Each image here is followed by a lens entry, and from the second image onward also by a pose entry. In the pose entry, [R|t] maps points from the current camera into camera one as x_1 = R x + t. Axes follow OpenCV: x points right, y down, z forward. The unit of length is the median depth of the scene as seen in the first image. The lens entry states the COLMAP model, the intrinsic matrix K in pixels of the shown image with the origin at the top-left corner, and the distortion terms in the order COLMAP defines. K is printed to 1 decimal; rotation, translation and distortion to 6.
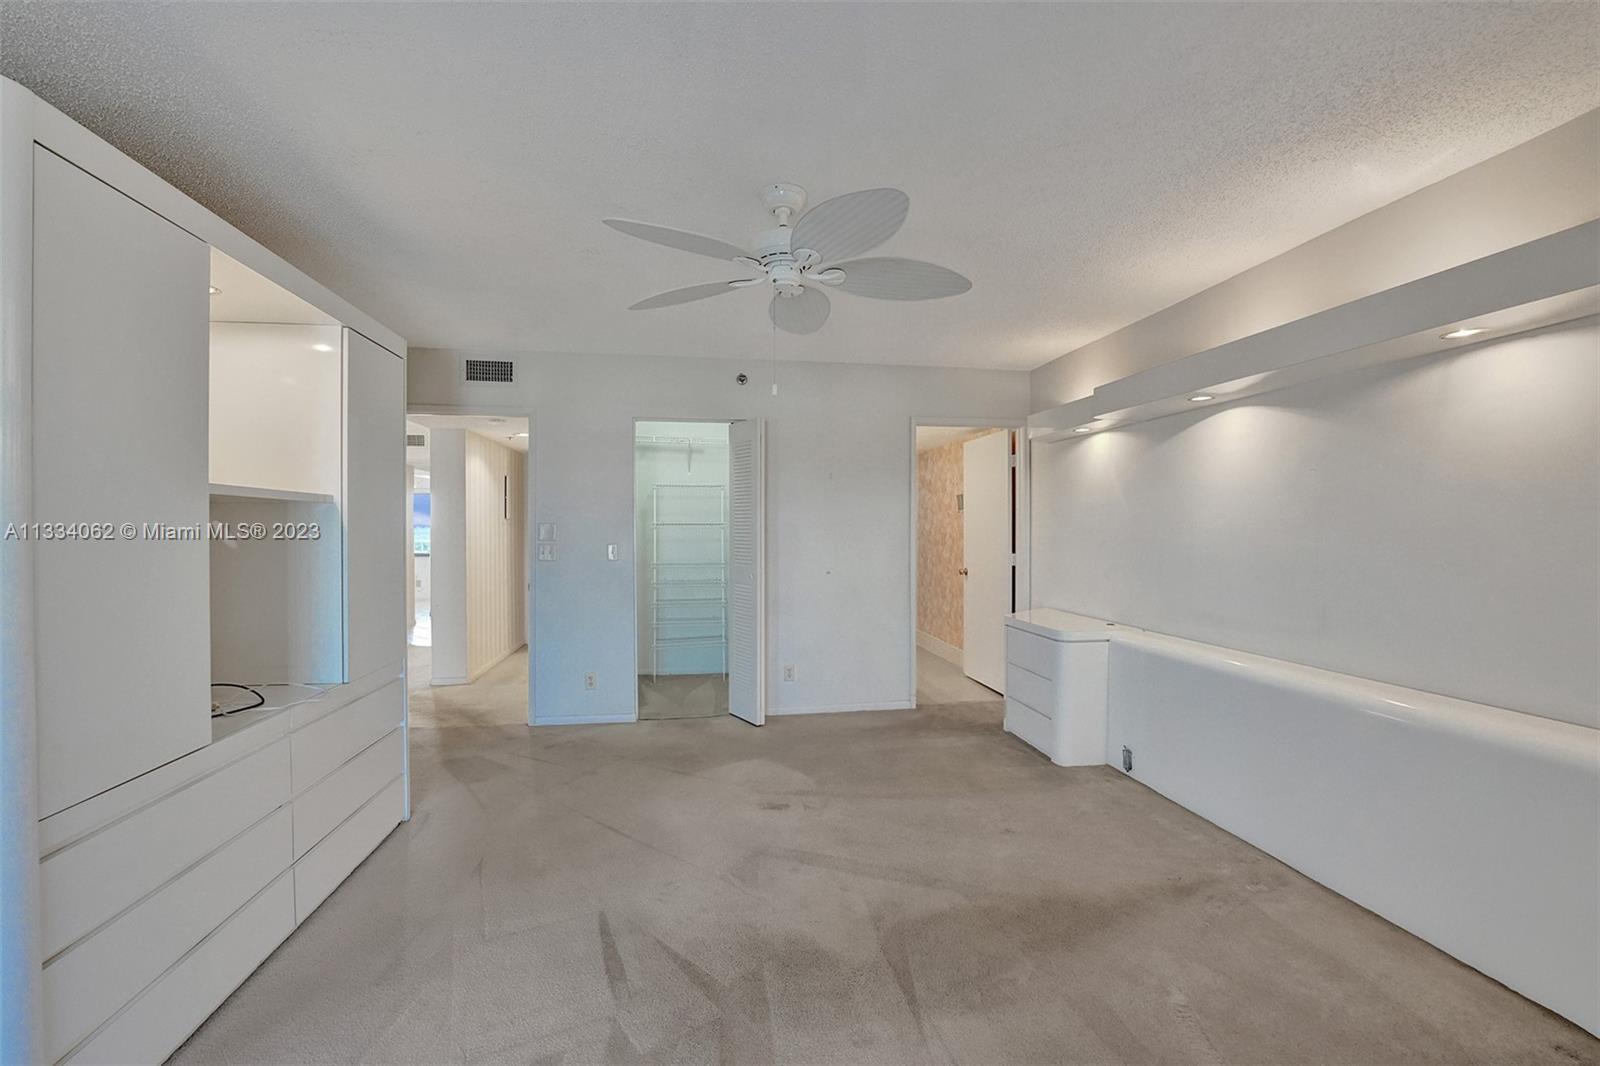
lens RADIAL K [[664.9, 0, 800.1], [0, 664.9, 529.9], [0, 0, 1]] dist [-0.021776, 0.000331]
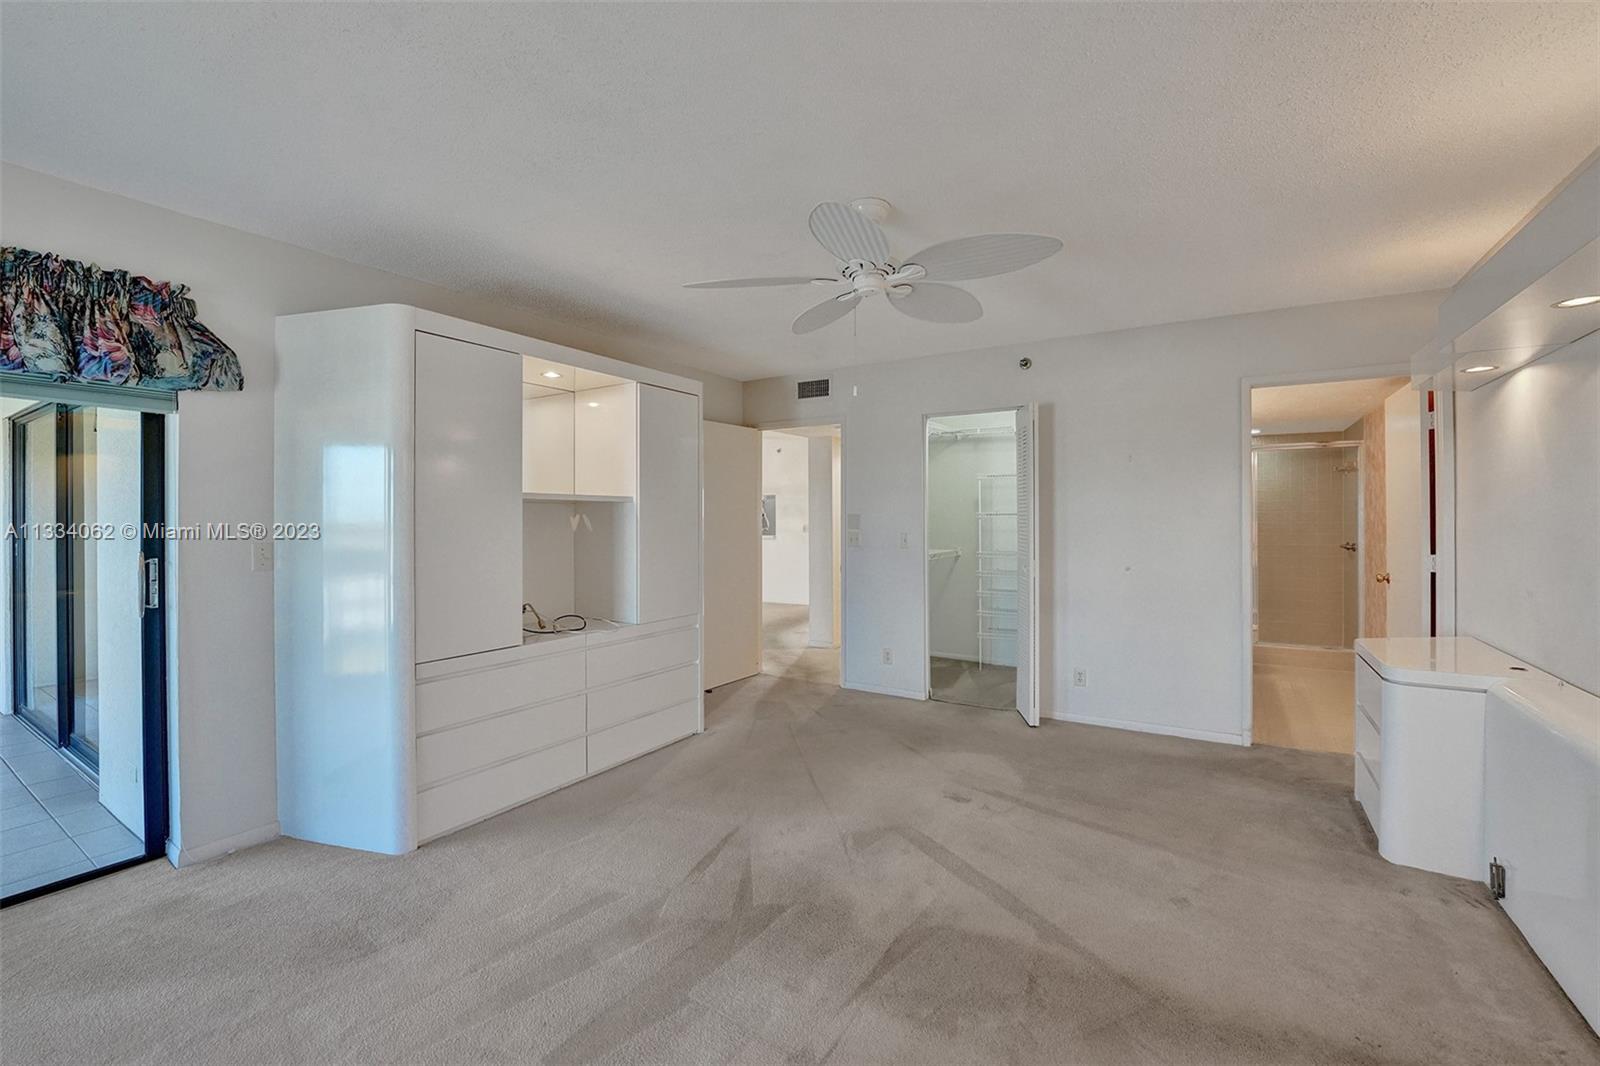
lens RADIAL K [[670.9, 0, 805.9], [0, 670.9, 508.1], [0, 0, 1]] dist [-0.030319, 0.004297]
pose [[0.752941, -0.010150, -0.658010, 0.368302], [-0.000562, 0.999871, -0.016068, -0.001538], [0.658088, 0.012468, 0.752838, 0.074697]]
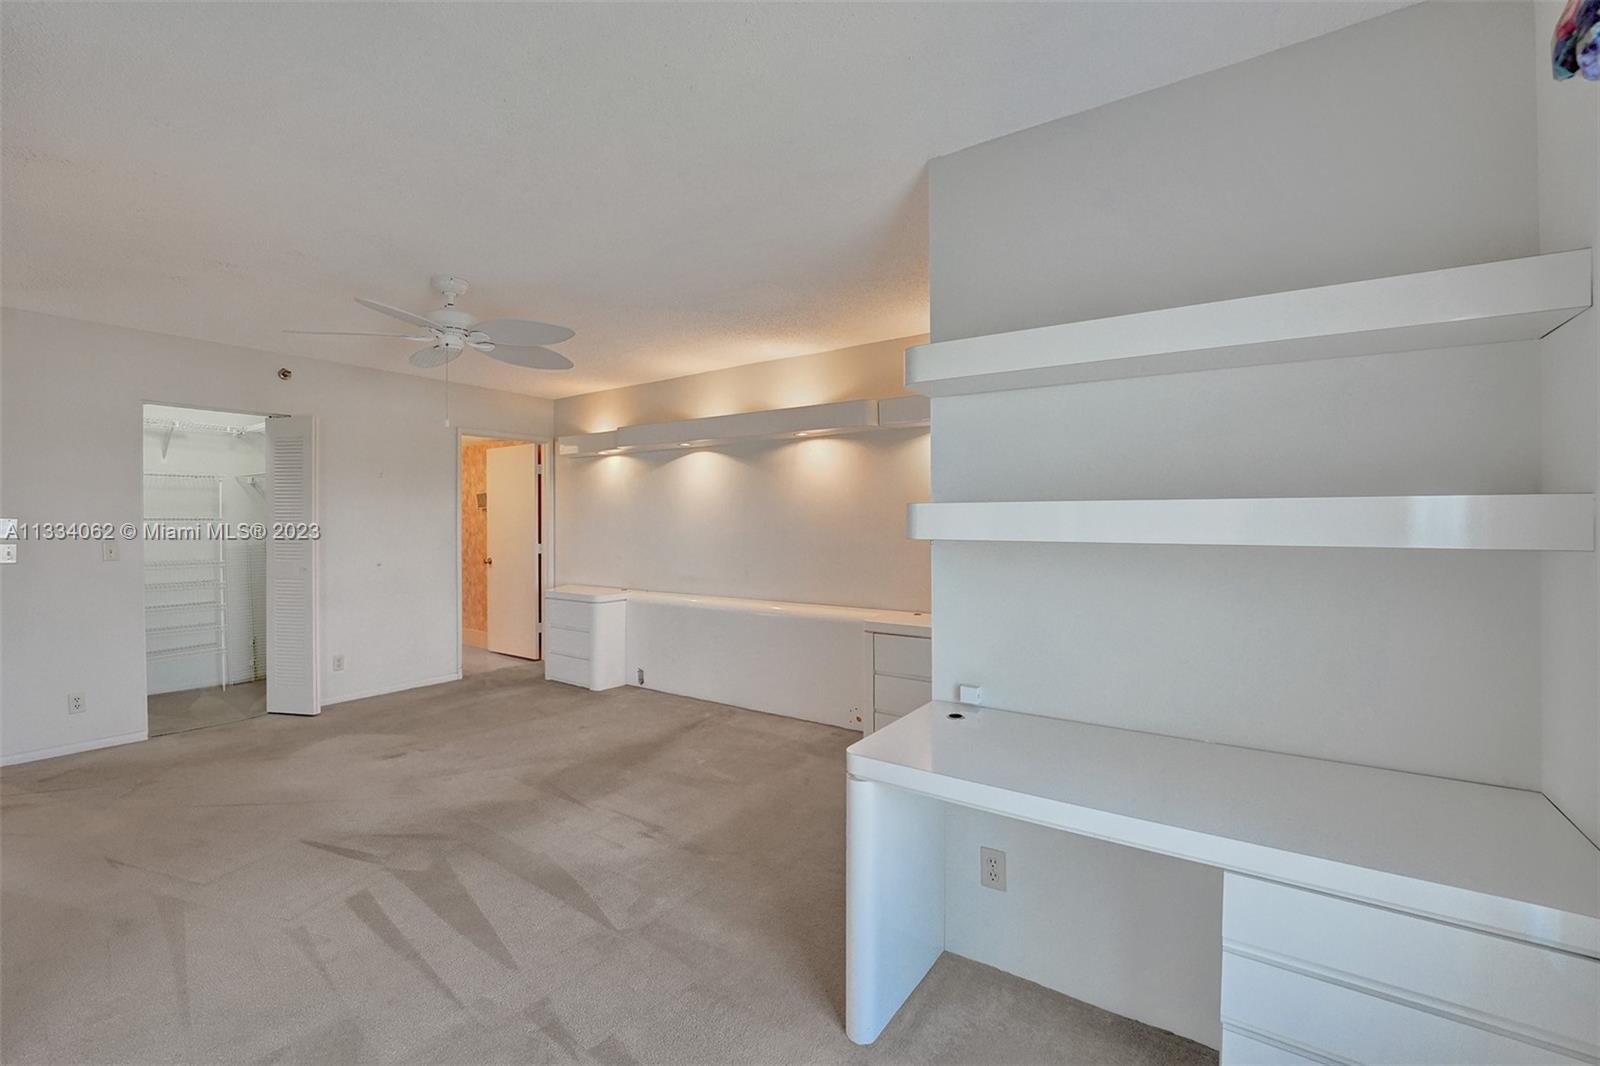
lens RADIAL K [[668.4, 0, 800.8], [0, 668.4, 525.0], [0, 0, 1]] dist [-0.020179, 0.000376]
pose [[0.695794, -0.001820, 0.718239, -0.310610], [0.002386, 0.999997, 0.000222, 0.001438], [-0.718237, 0.001559, 0.695797, -0.292215]]
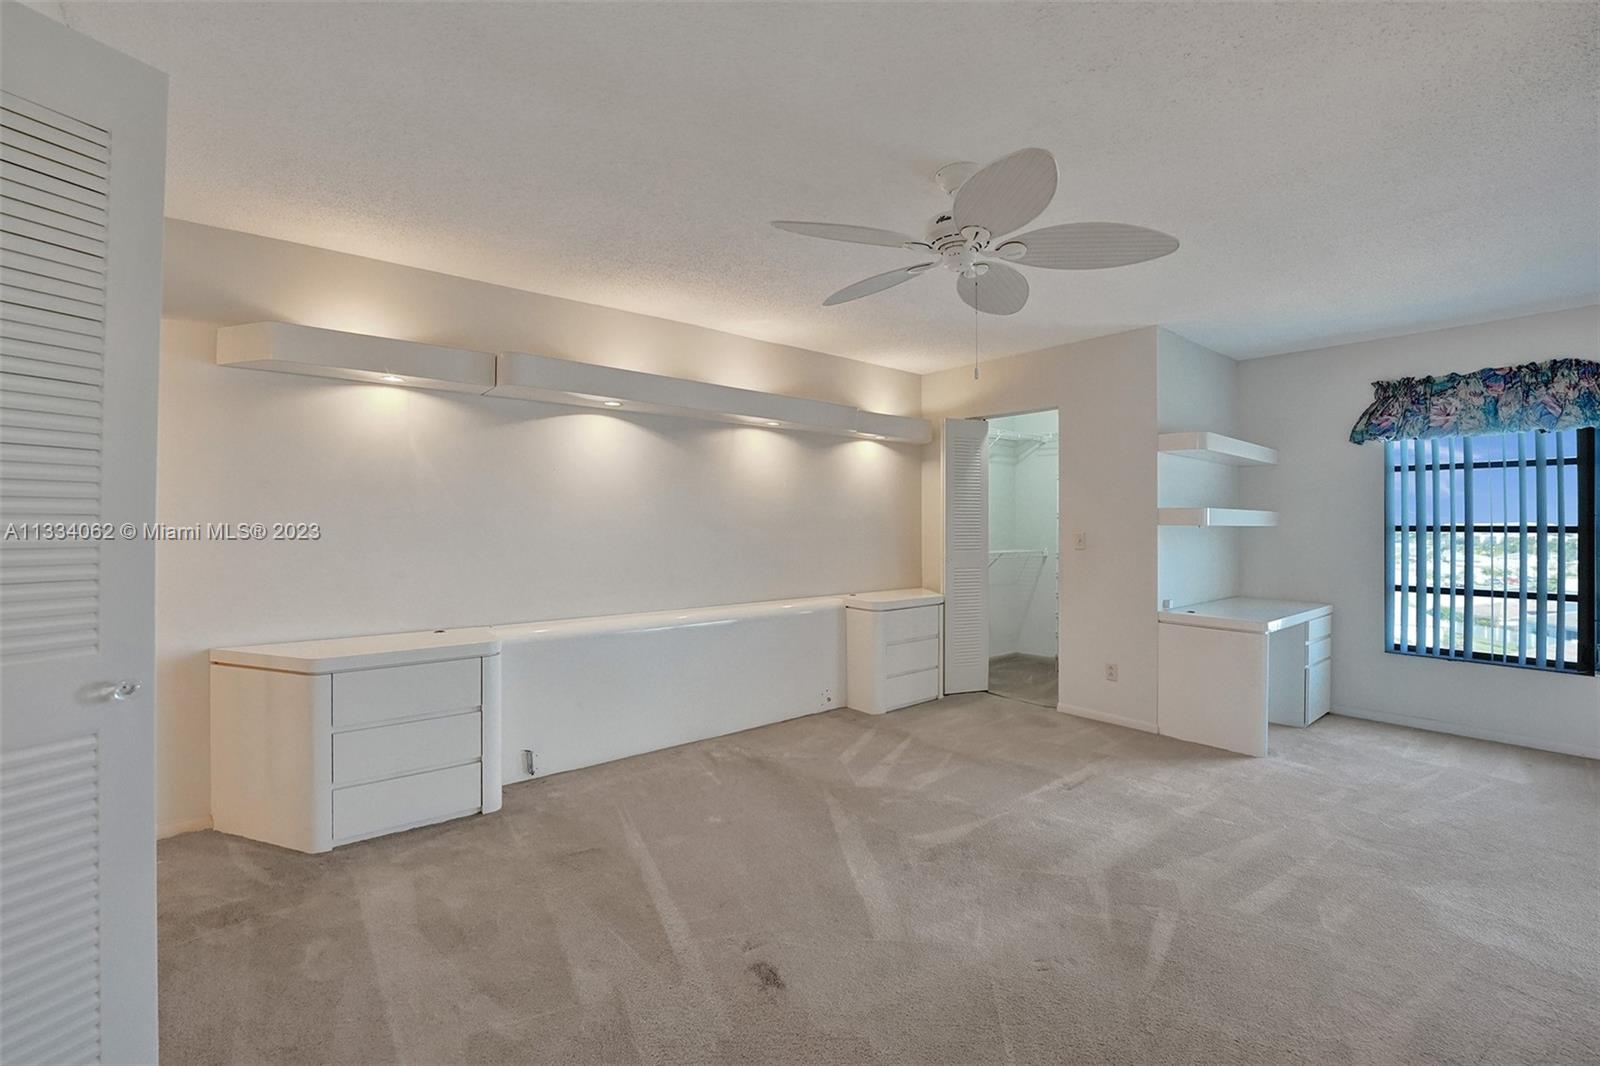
lens RADIAL K [[668.4, 0, 800.8], [0, 668.4, 525.0], [0, 0, 1]] dist [-0.020179, 0.000376]
pose [[-0.499976, -0.003216, 0.866033, -0.453909], [-0.000554, 0.999994, 0.003393, 0.008838], [-0.866039, 0.001217, -0.499975, 1.019649]]
